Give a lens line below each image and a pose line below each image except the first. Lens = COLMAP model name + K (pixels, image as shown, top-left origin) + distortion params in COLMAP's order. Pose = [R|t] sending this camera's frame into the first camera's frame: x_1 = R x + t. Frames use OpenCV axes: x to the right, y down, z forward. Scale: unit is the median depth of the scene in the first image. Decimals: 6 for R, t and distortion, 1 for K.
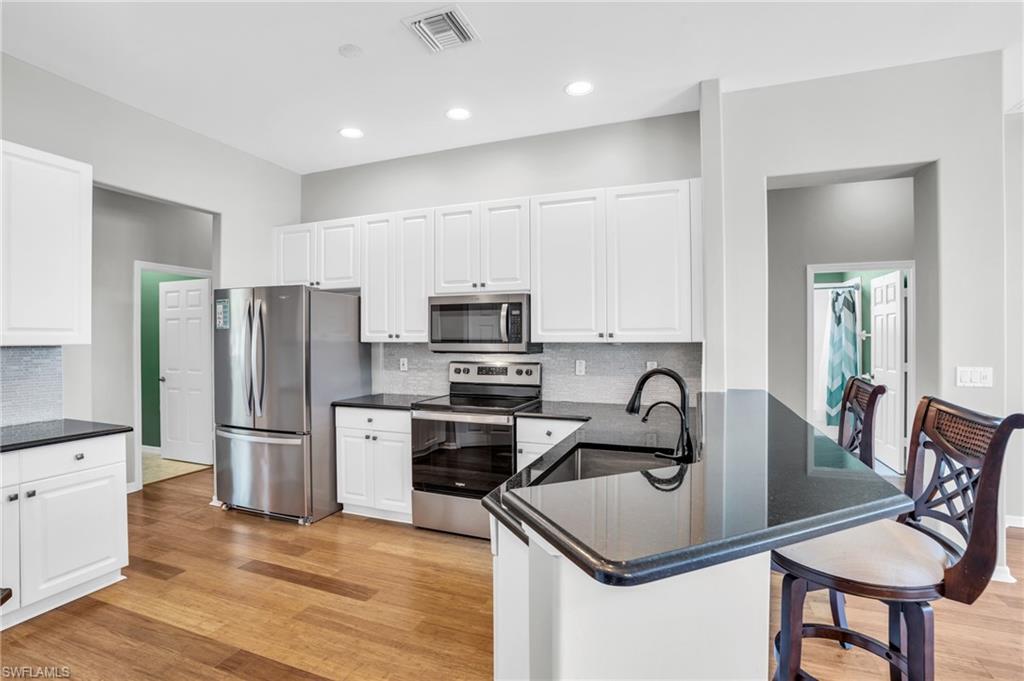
lens RADIAL K [[489.5, 0, 507.1], [0, 489.5, 339.7], [0, 0, 1]] dist [0.002026, 0.000923]
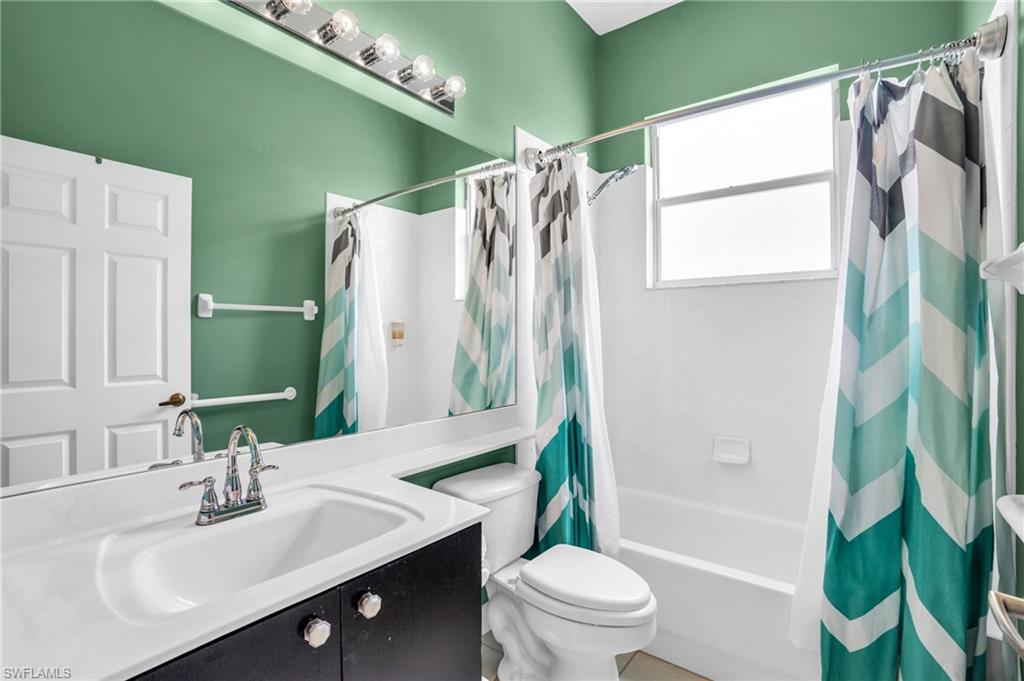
lens RADIAL K [[489.5, 0, 507.1], [0, 489.5, 339.7], [0, 0, 1]] dist [0.002026, 0.000923]
pose [[0.964250, 0.005872, -0.264928, 0.571689], [-0.008235, 0.999936, -0.007808, 0.020998], [0.264865, 0.009711, 0.964237, 0.747697]]
